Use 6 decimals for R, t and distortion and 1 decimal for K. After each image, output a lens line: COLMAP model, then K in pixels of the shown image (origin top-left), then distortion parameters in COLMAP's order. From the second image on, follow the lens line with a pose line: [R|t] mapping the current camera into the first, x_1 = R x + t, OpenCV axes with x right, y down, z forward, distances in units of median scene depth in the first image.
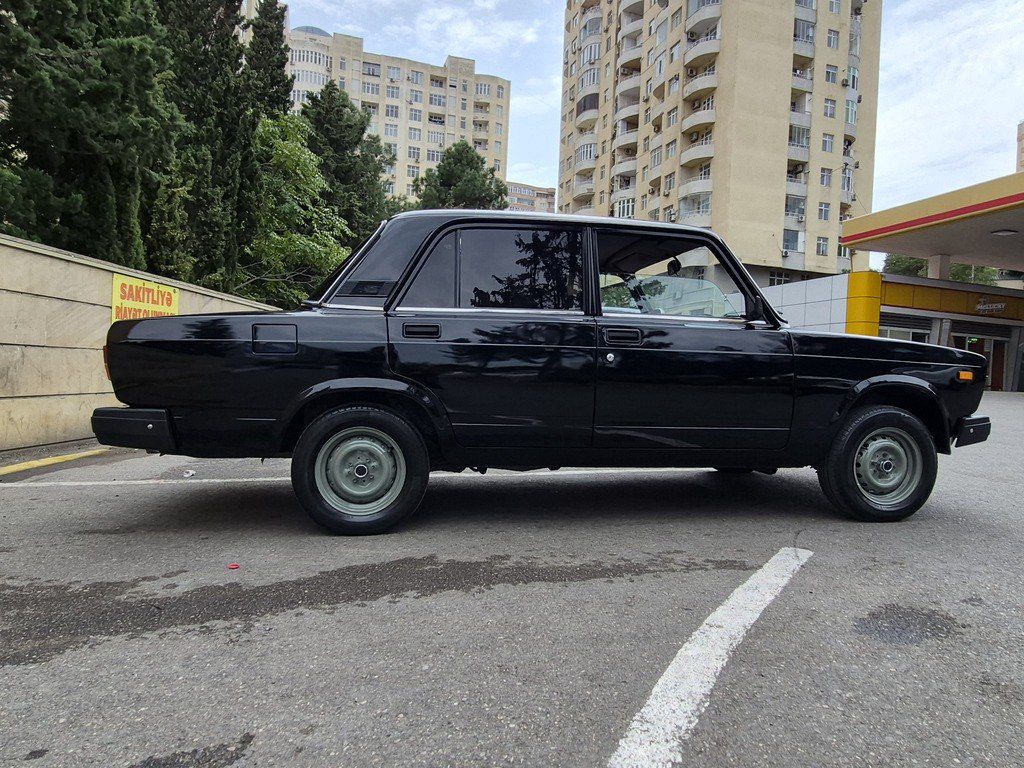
lens RADIAL K [[665.6, 0, 517.2], [0, 665.6, 385.2], [0, 0, 1]] dist [0.004788, -0.004317]
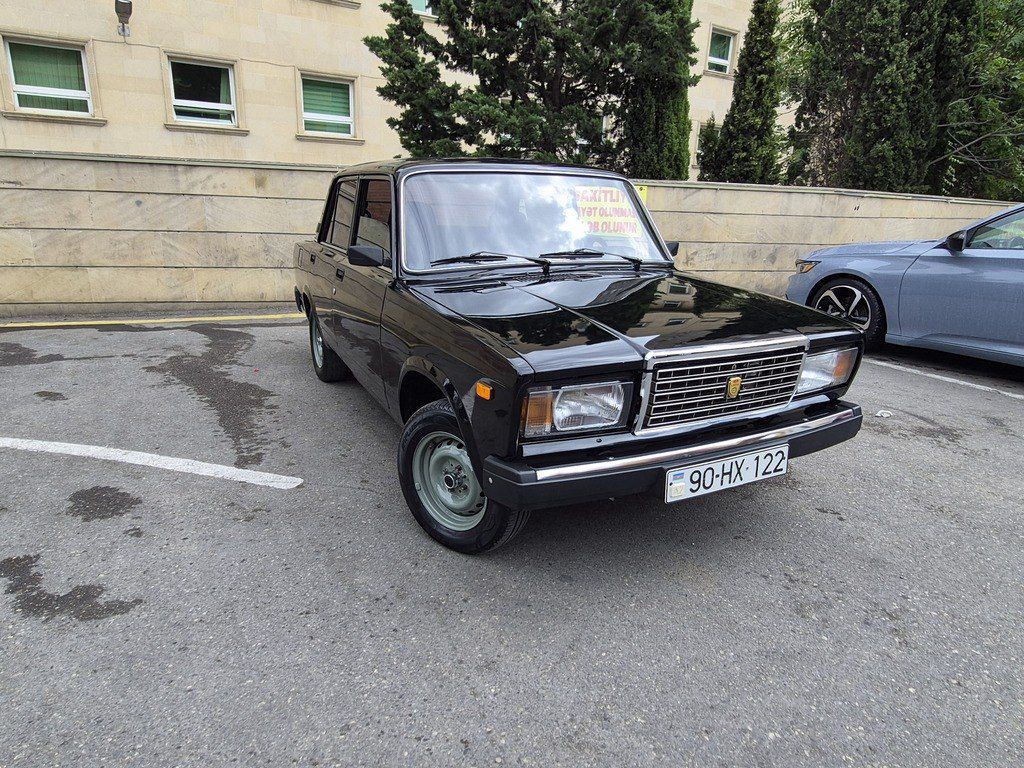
lens RADIAL K [[654.0, 0, 522.9], [0, 654.0, 380.7], [0, 0, 1]] dist [0.004928, -0.001826]
pose [[0.293733, 0.248705, -0.922966, 1.780440], [-0.046994, 0.968149, 0.245924, -0.246937], [0.954732, -0.028863, 0.296065, 1.236615]]
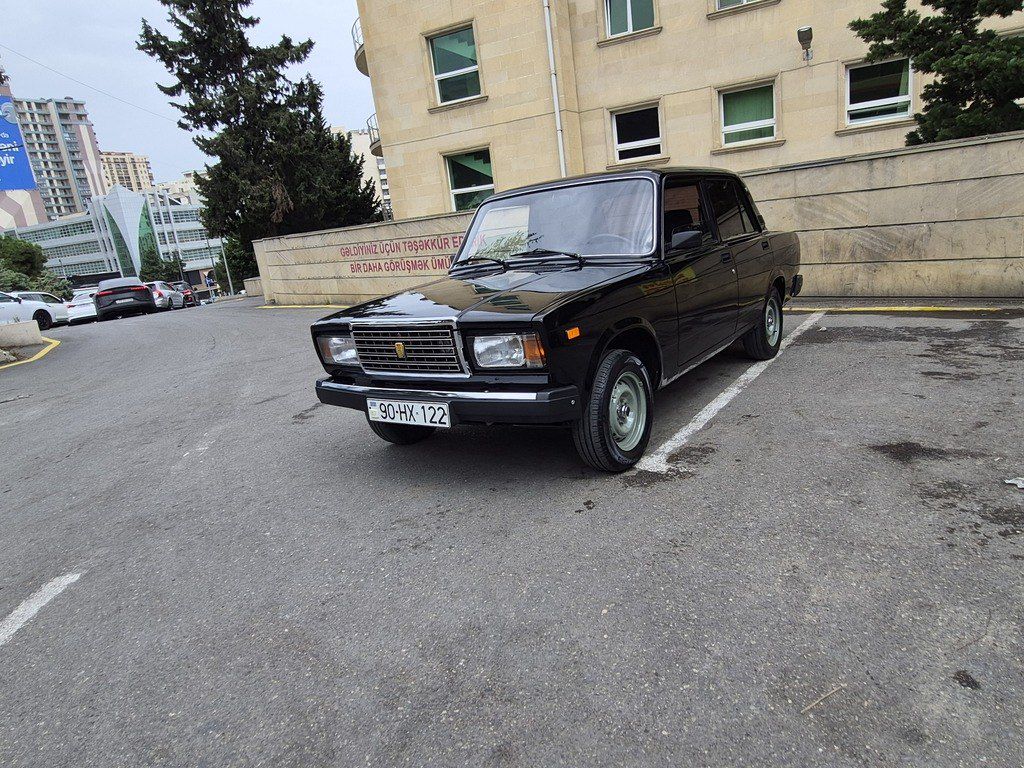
lens RADIAL K [[665.6, 0, 517.2], [0, 665.6, 385.2], [0, 0, 1]] dist [0.004788, -0.004317]
pose [[-0.716161, 0.216330, -0.663562, 1.740323], [0.077832, 0.969575, 0.232093, -0.244743], [0.693581, 0.114570, -0.711209, 2.914844]]
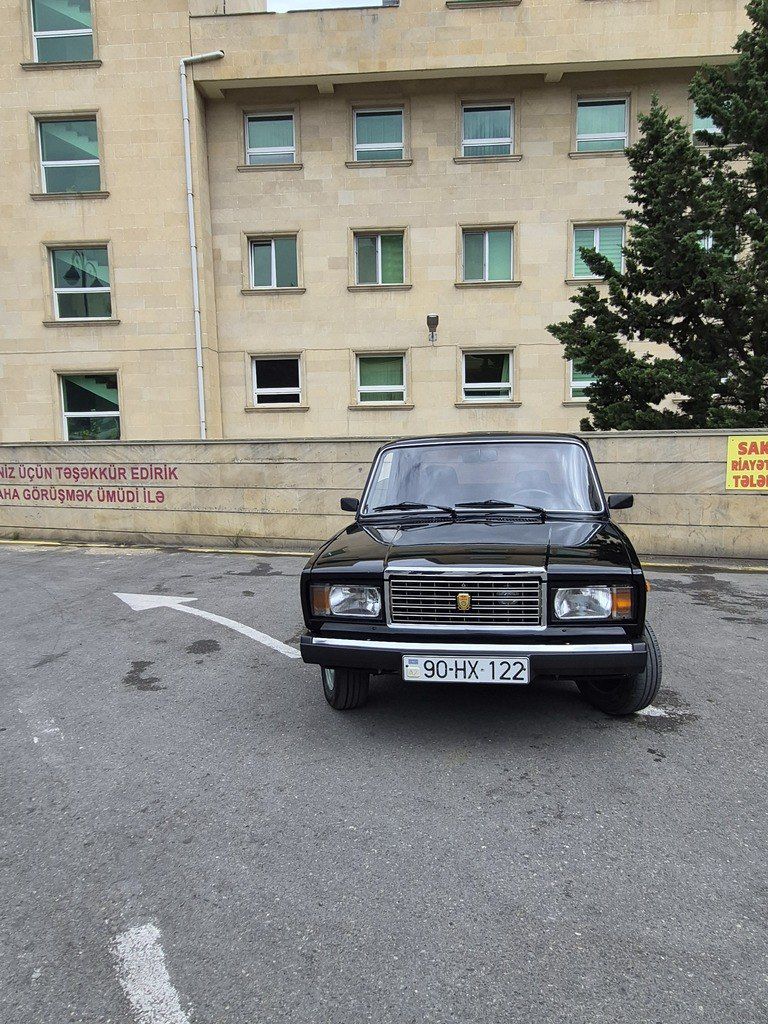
lens RADIAL K [[686.9, 0, 387.3], [0, 686.9, 516.7], [0, 0, 1]] dist [-0.003535, 0.000451]
pose [[-0.355013, 0.074788, -0.931865, 2.245888], [-0.013236, 0.996293, 0.085001, -0.287335], [0.934768, 0.042511, -0.352707, 2.111678]]
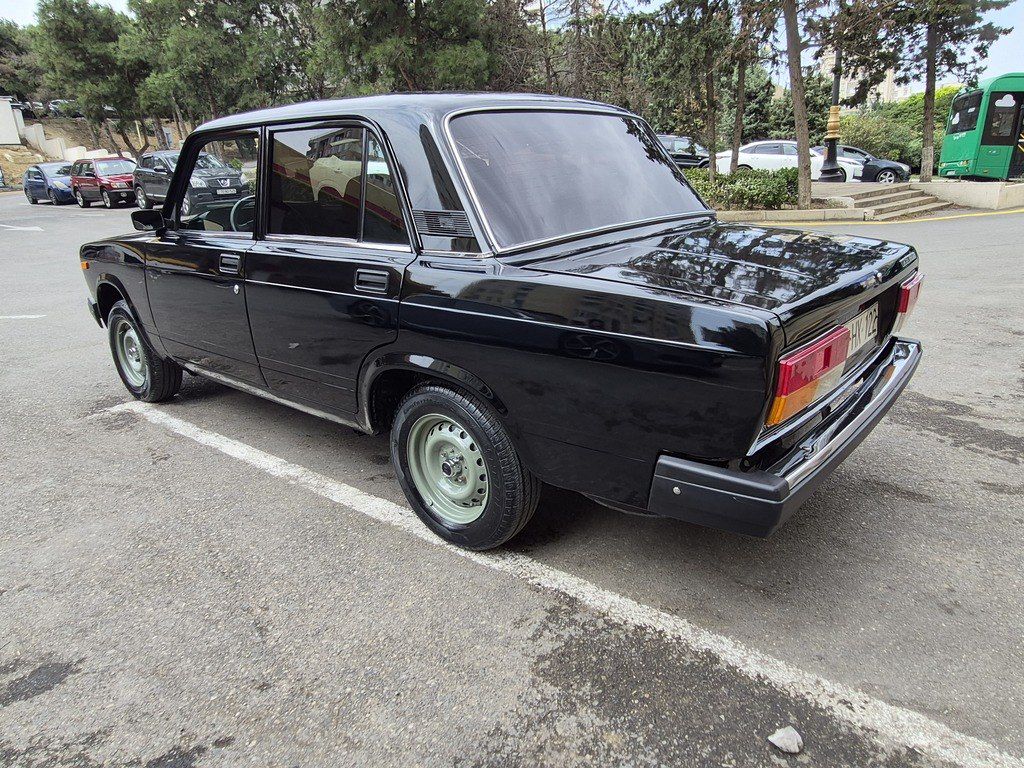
lens RADIAL K [[665.6, 0, 517.2], [0, 665.6, 385.2], [0, 0, 1]] dist [0.004788, -0.004317]
pose [[-0.637662, -0.244057, 0.730632, -1.134314], [0.049101, 0.933677, 0.354734, -0.306641], [-0.768750, 0.262075, -0.583387, 2.334965]]
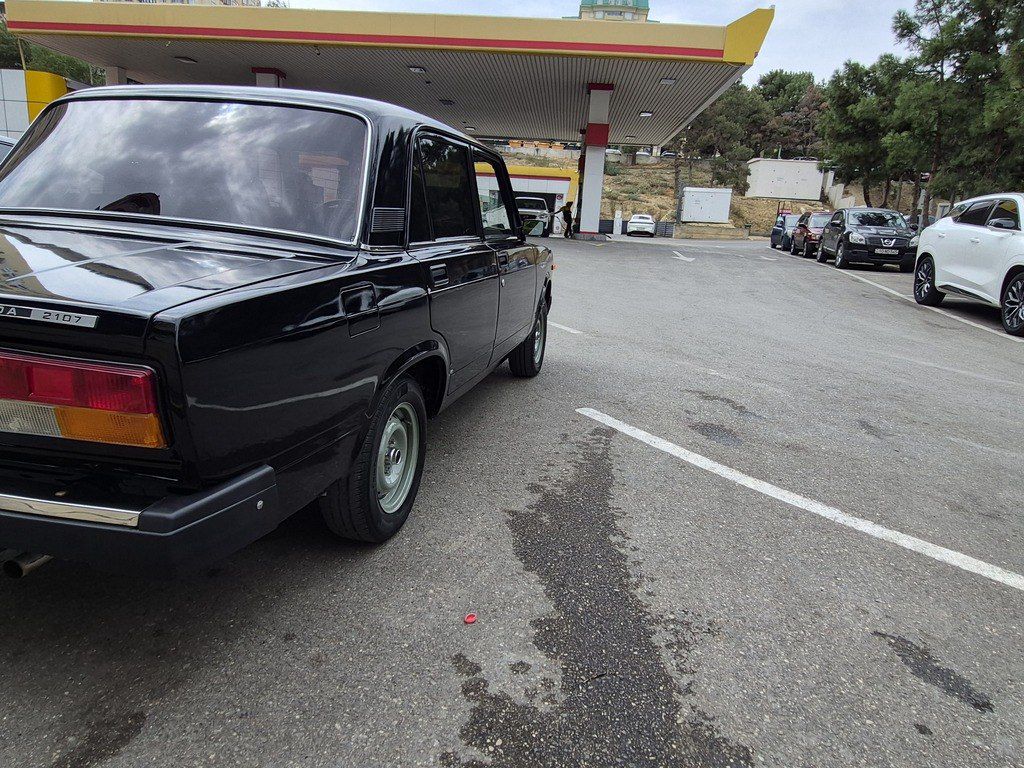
lens RADIAL K [[667.1, 0, 517.8], [0, 667.1, 382.3], [0, 0, 1]] dist [0.002886, -0.001280]
pose [[0.380310, -0.224186, 0.897276, -1.086672], [-0.025843, 0.967221, 0.252616, -0.203853], [-0.924498, -0.119261, 0.362051, 0.725209]]
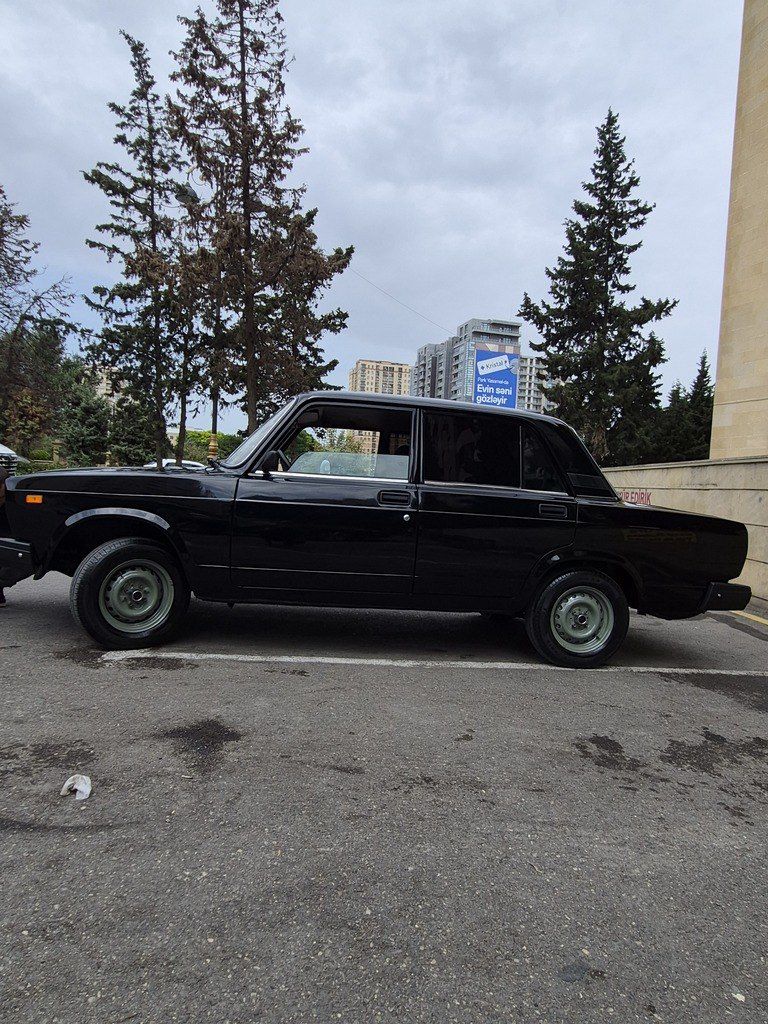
lens RADIAL K [[654.0, 0, 380.6], [0, 654.0, 514.9], [0, 0, 1]] dist [0.004928, -0.001826]
pose [[-0.994628, -0.098477, 0.031912, 0.060391], [-0.096127, 0.993023, 0.068298, -0.182934], [-0.038415, 0.064864, -0.997154, 3.500984]]
